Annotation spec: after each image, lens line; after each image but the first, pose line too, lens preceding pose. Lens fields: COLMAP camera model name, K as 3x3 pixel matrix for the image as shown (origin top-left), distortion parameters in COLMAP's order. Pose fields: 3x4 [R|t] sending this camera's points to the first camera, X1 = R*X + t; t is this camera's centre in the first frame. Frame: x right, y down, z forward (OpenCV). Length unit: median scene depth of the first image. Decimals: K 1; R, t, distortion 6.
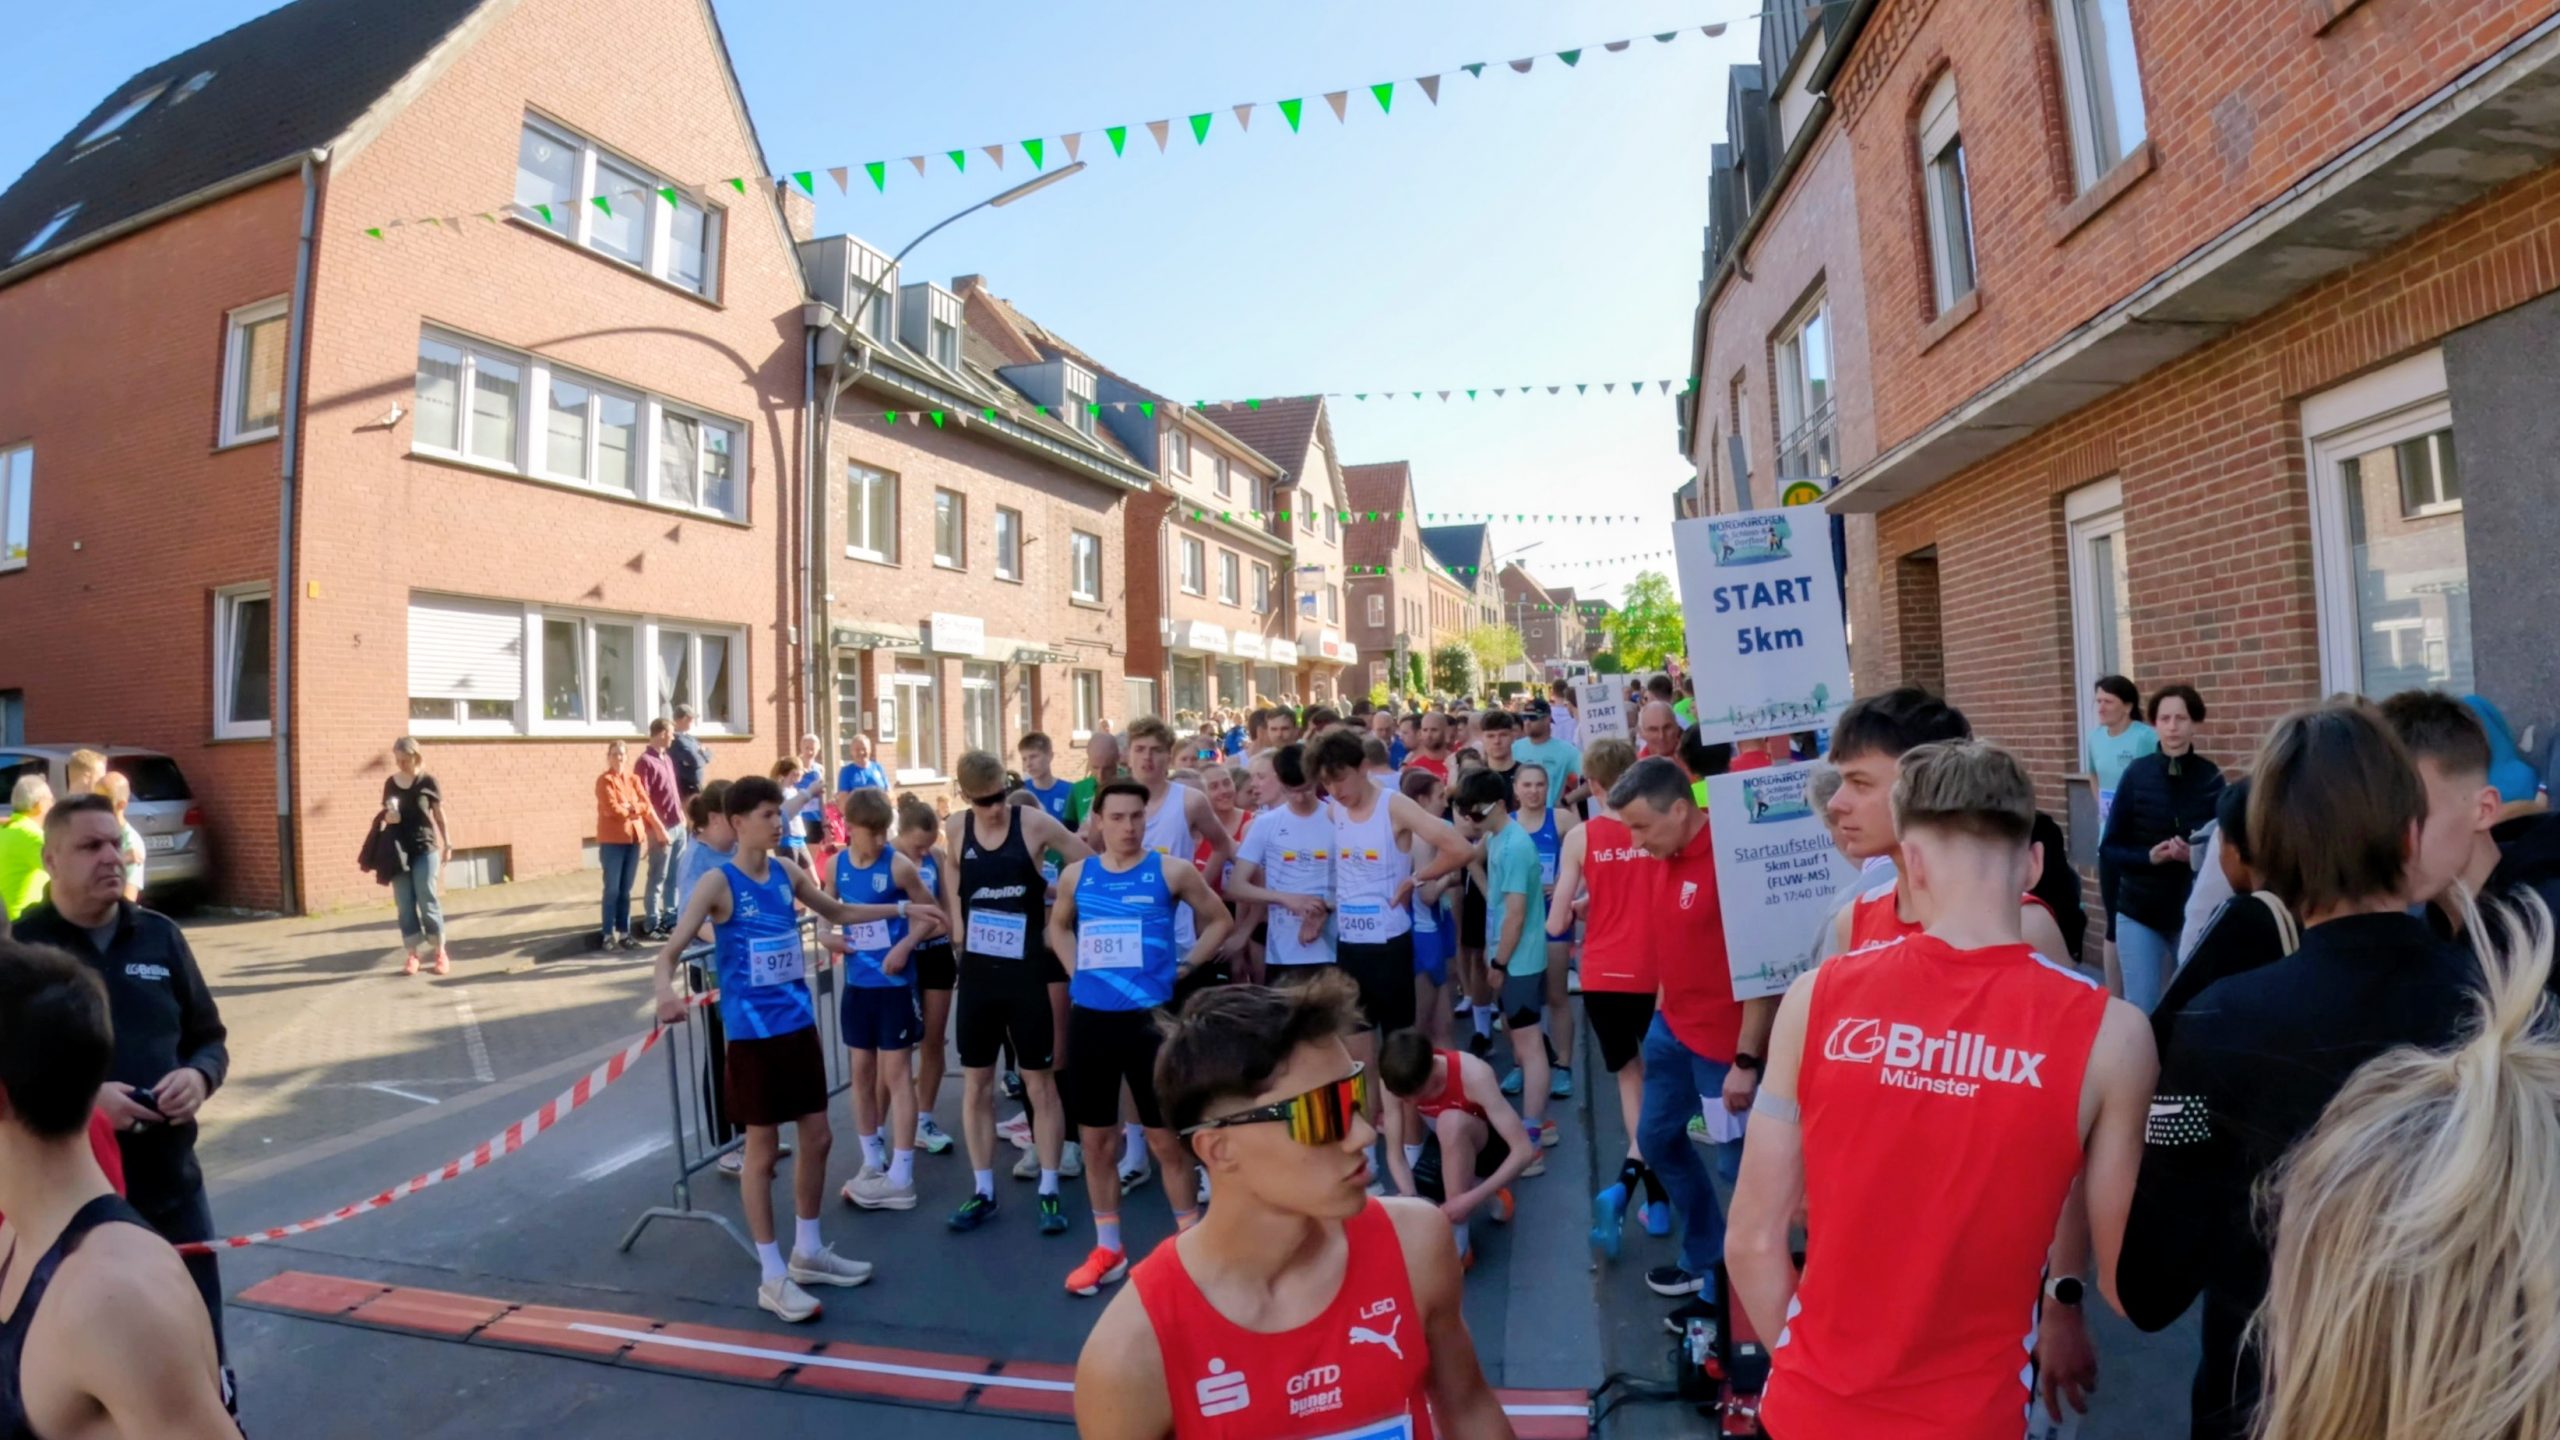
lens RADIAL K [[1043.7, 0, 1280.0], [0, 1043.7, 720.0], [0, 0, 1]] dist [-0.000075, -0.000009]
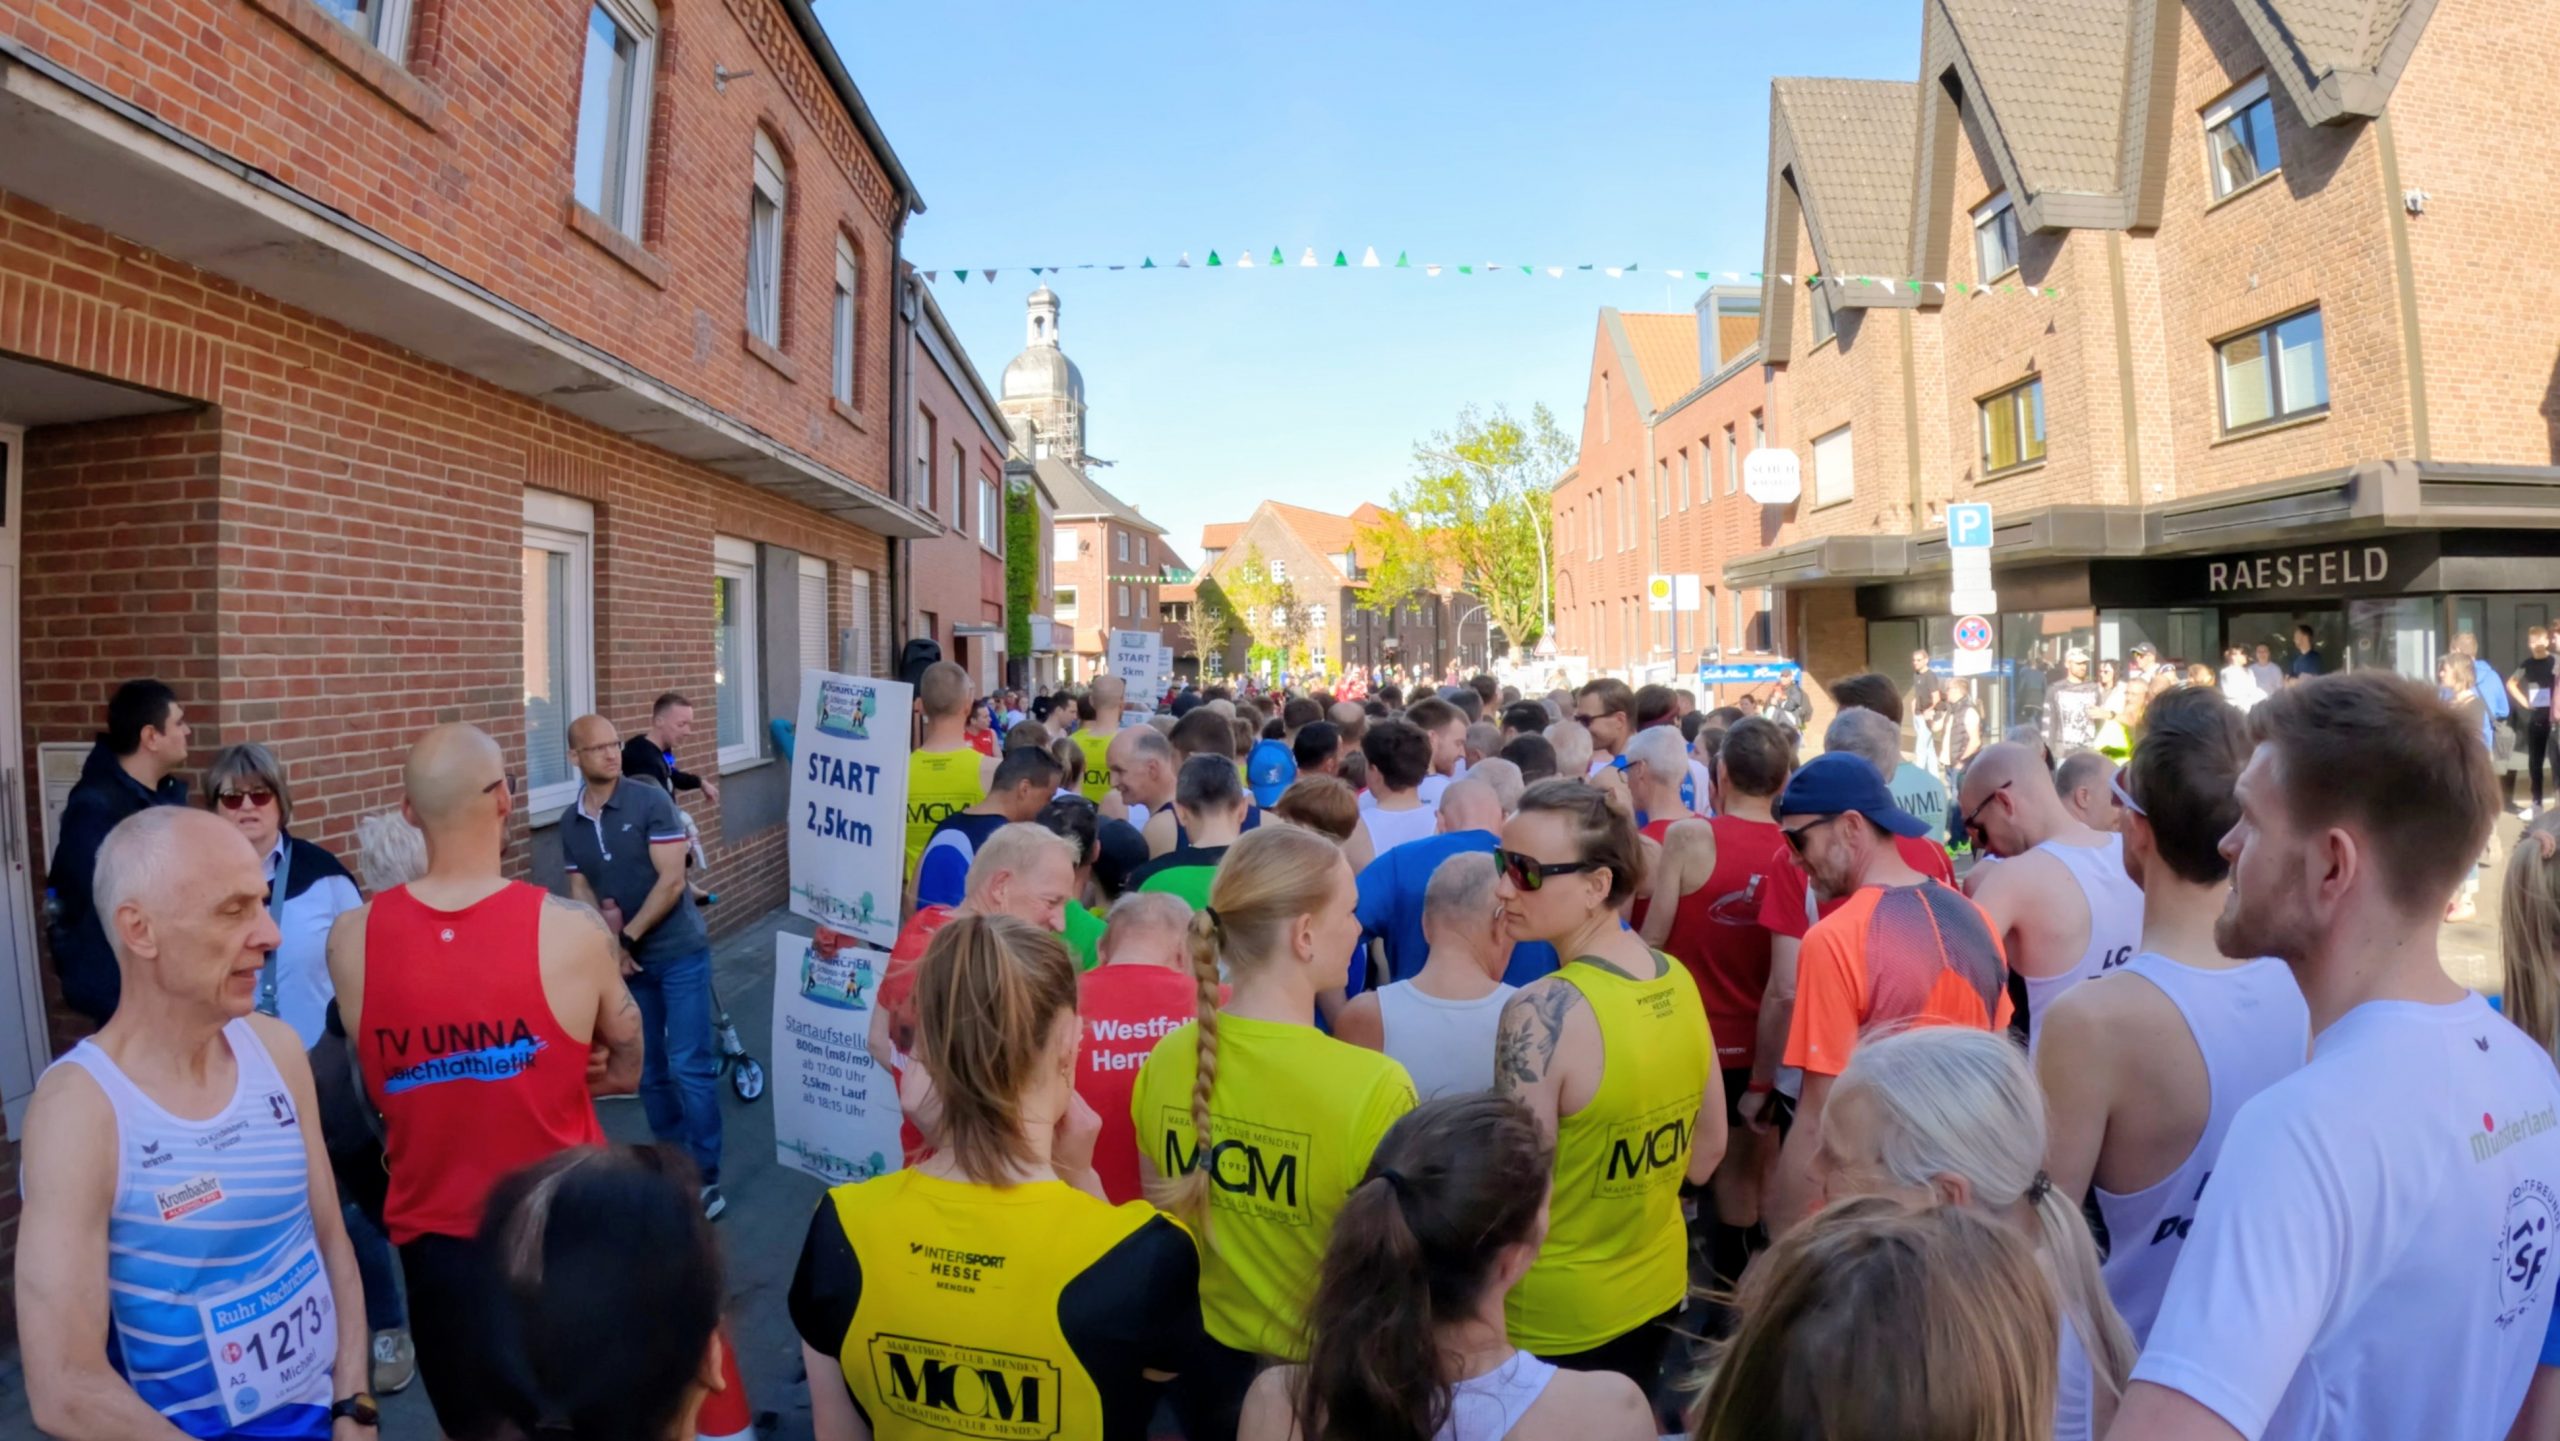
lens RADIAL K [[1043.7, 0, 1280.0], [0, 1043.7, 720.5], [0, 0, 1]] dist [-0.000075, -0.000009]
pose [[-0.975145, 0.077224, -0.207673, 0.415565], [0.070247, 0.996696, 0.040776, -0.020396], [0.210135, 0.025174, -0.977348, 2.373040]]
